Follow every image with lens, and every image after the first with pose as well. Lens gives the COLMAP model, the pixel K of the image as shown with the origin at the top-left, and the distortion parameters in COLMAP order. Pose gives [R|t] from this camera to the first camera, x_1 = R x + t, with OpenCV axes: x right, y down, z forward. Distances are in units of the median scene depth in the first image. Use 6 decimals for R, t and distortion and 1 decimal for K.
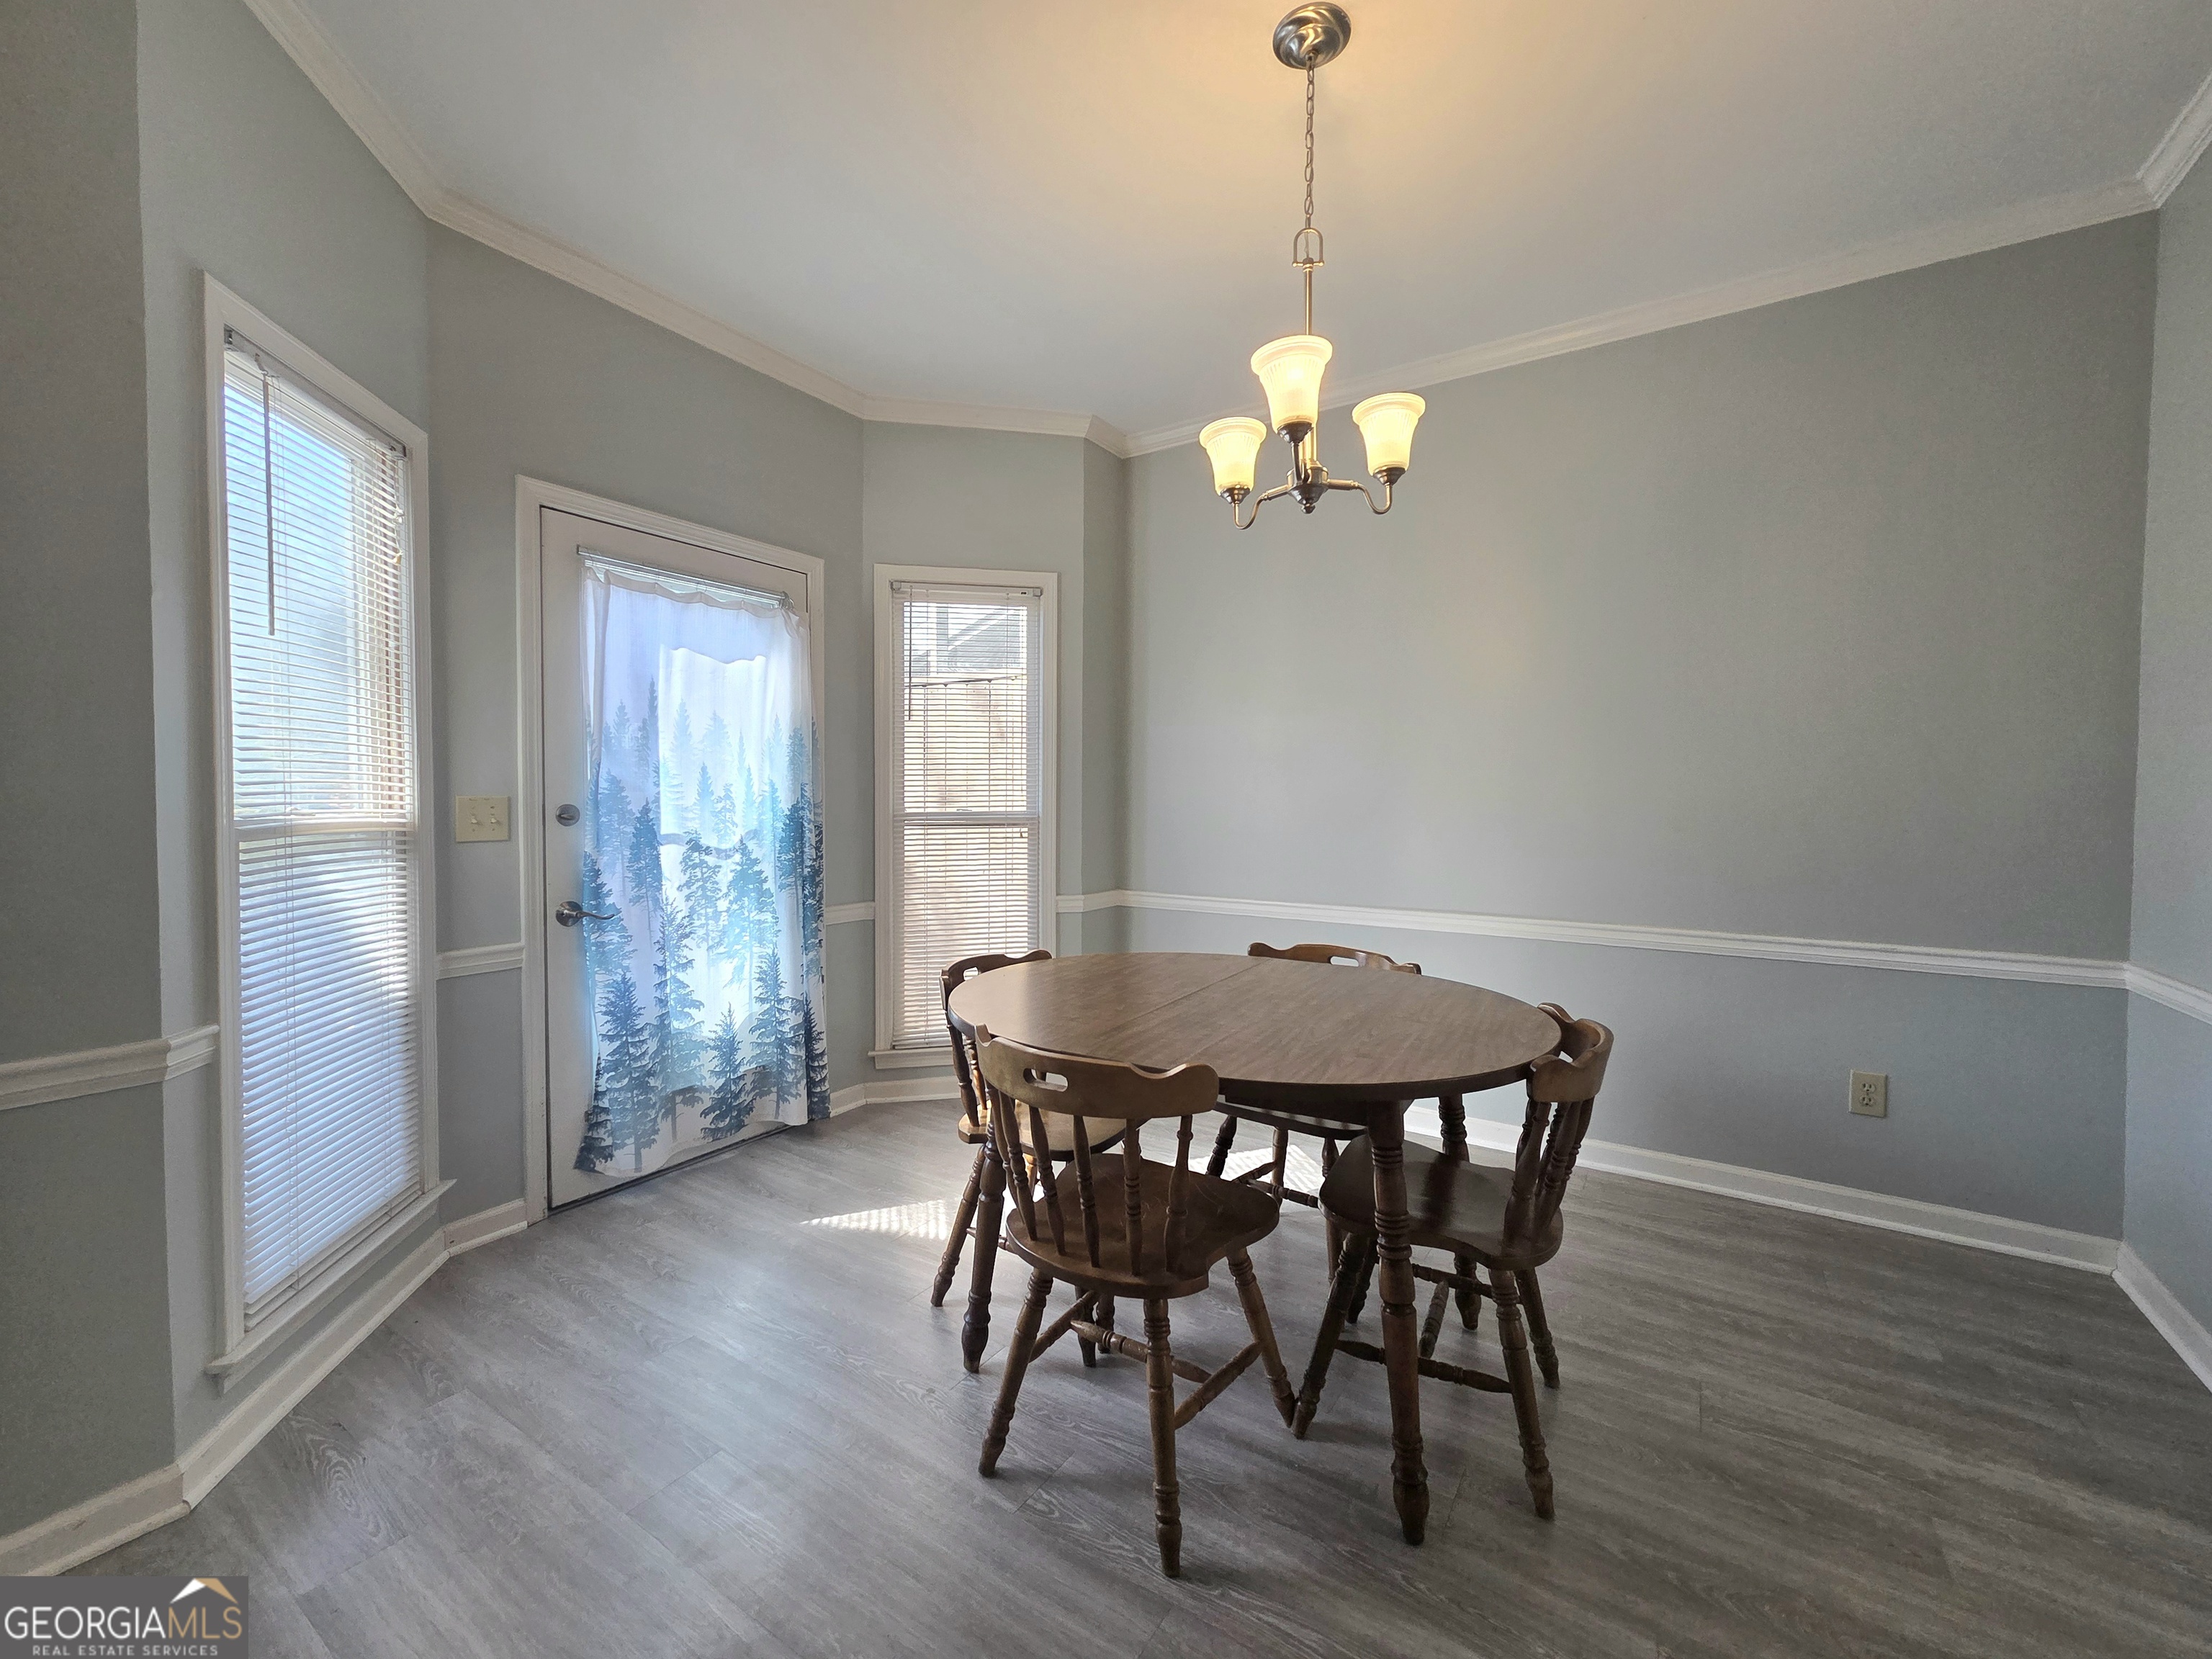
lens RADIAL K [[898.6, 0, 1099.6], [0, 898.6, 825.3], [0, 0, 1]] dist [0.004641, -0.000485]
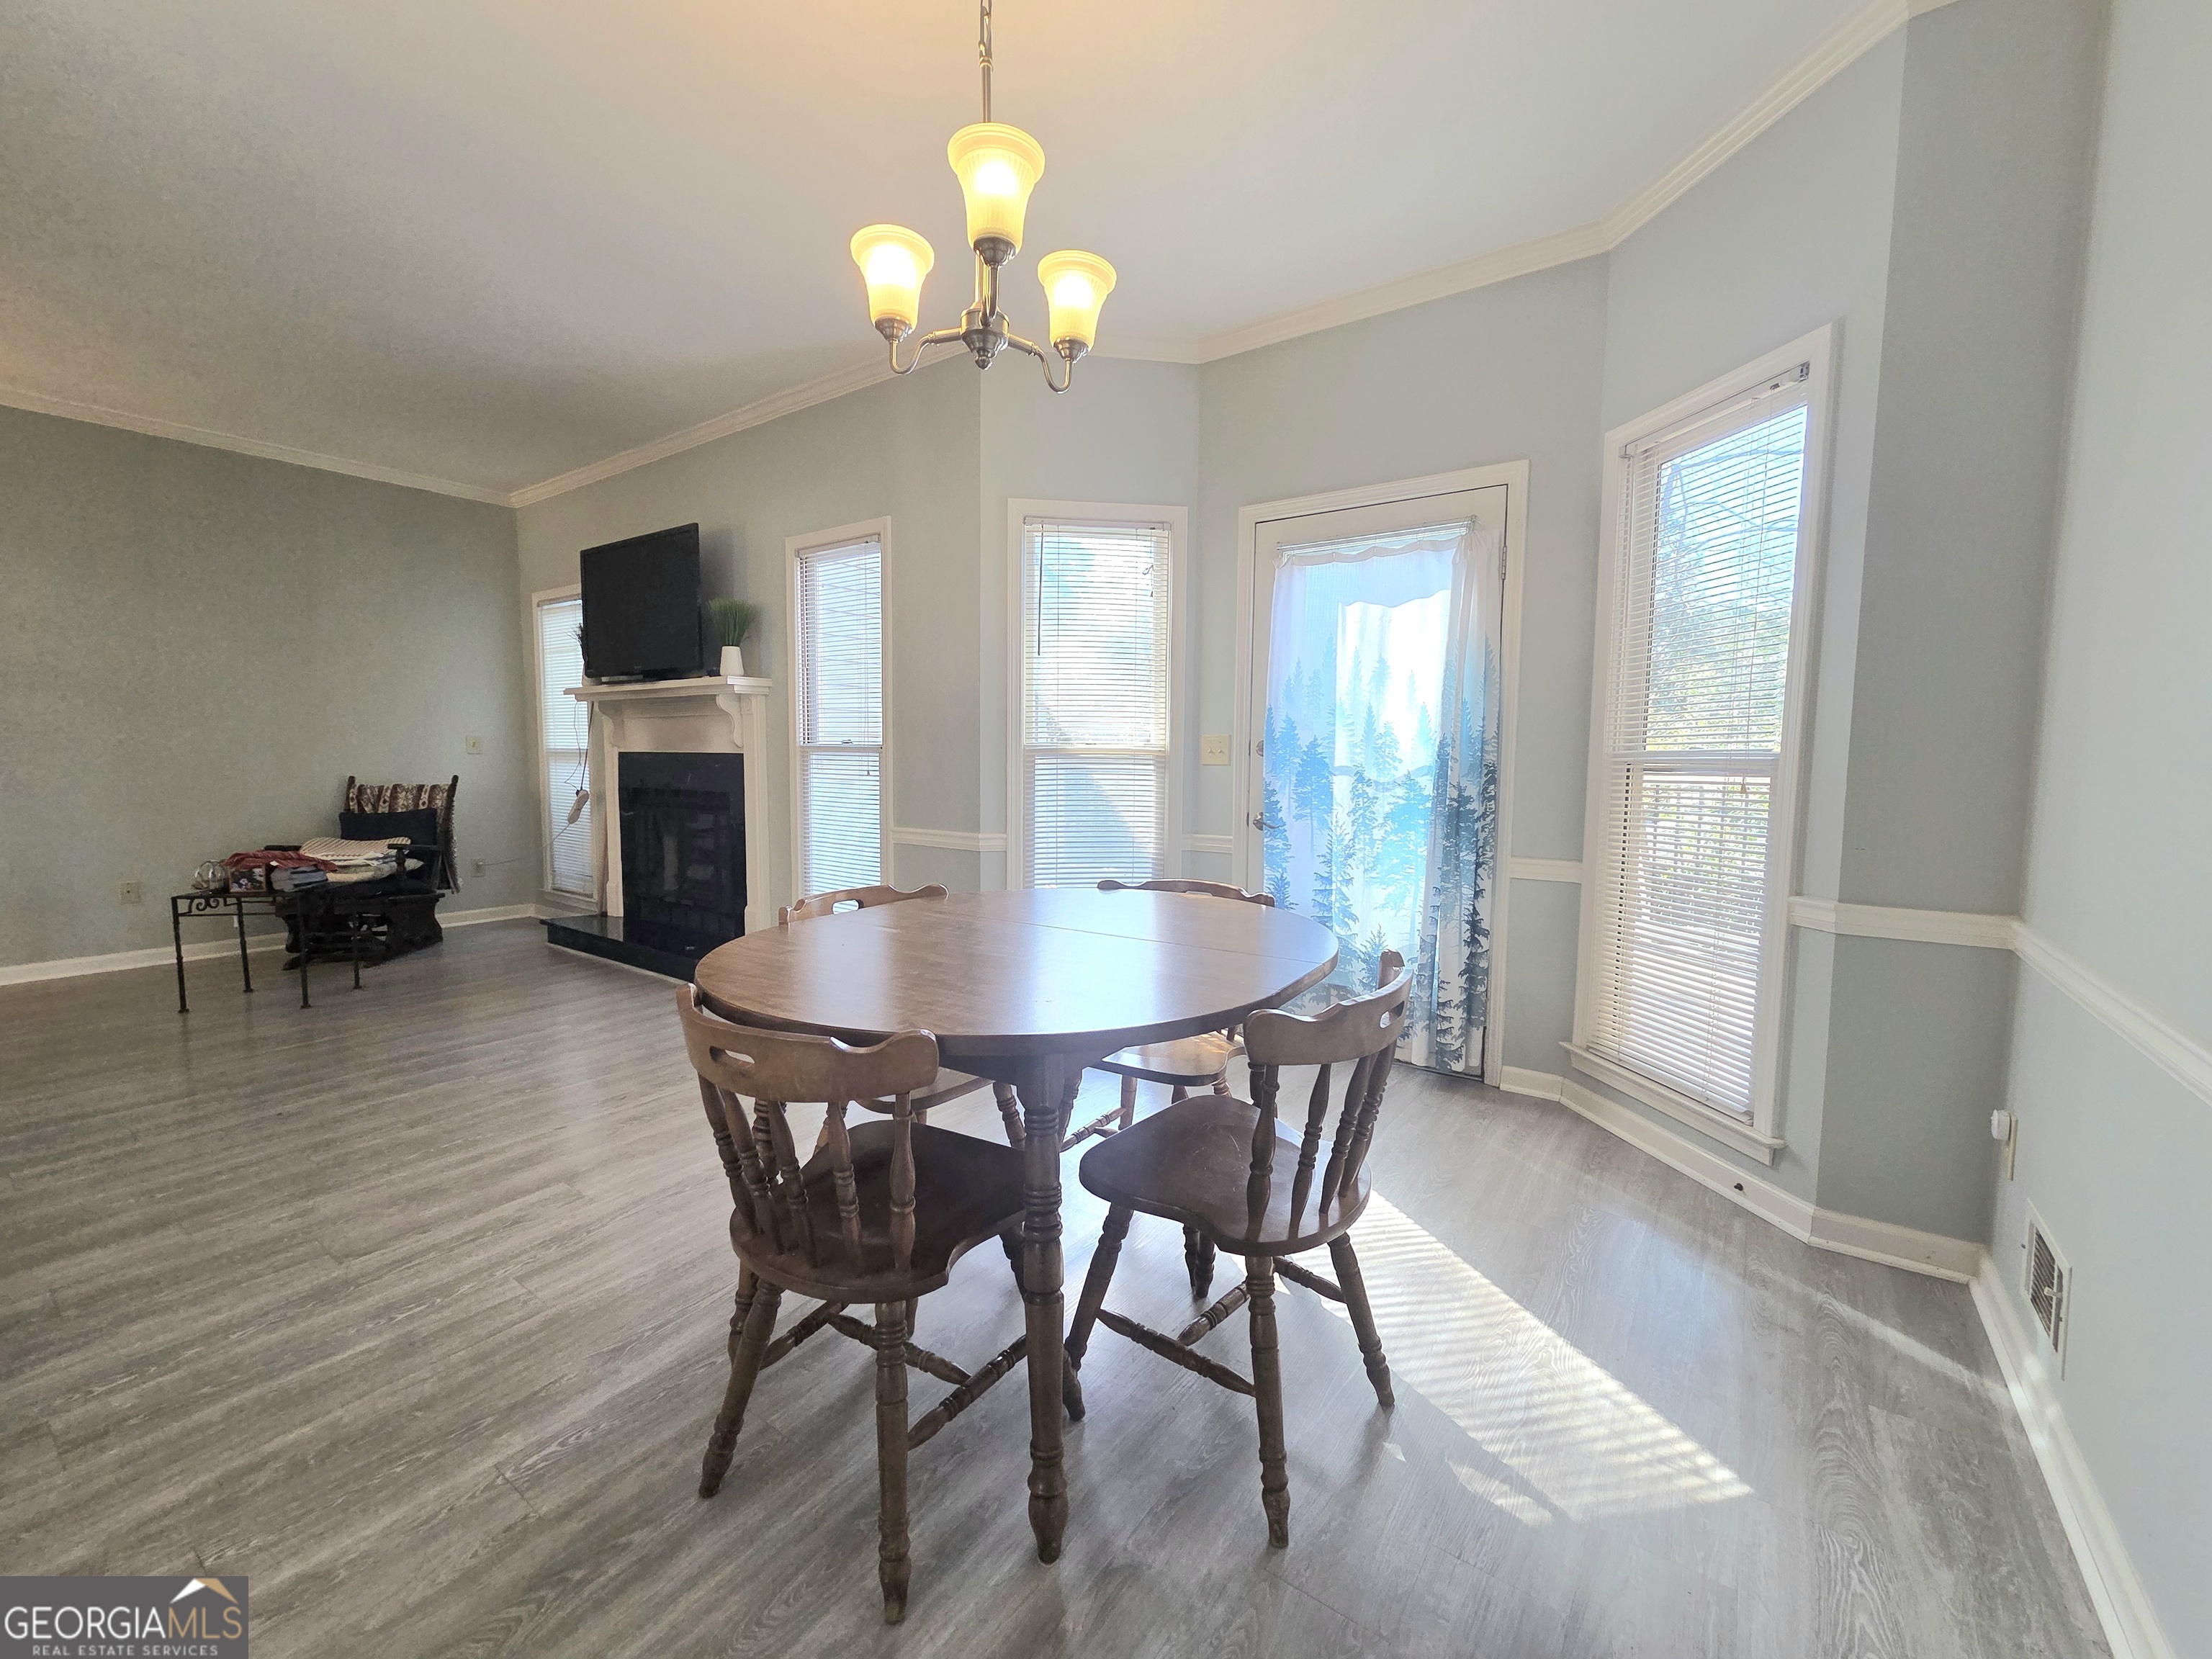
lens RADIAL K [[892.6, 0, 1100.0], [0, 892.6, 825.9], [0, 0, 1]] dist [0.001721, -0.000665]
pose [[-0.038715, 0.081674, -0.995907, 0.726353], [-0.036629, 0.995868, 0.083094, 0.002159], [0.998579, 0.039696, -0.035564, 0.770021]]
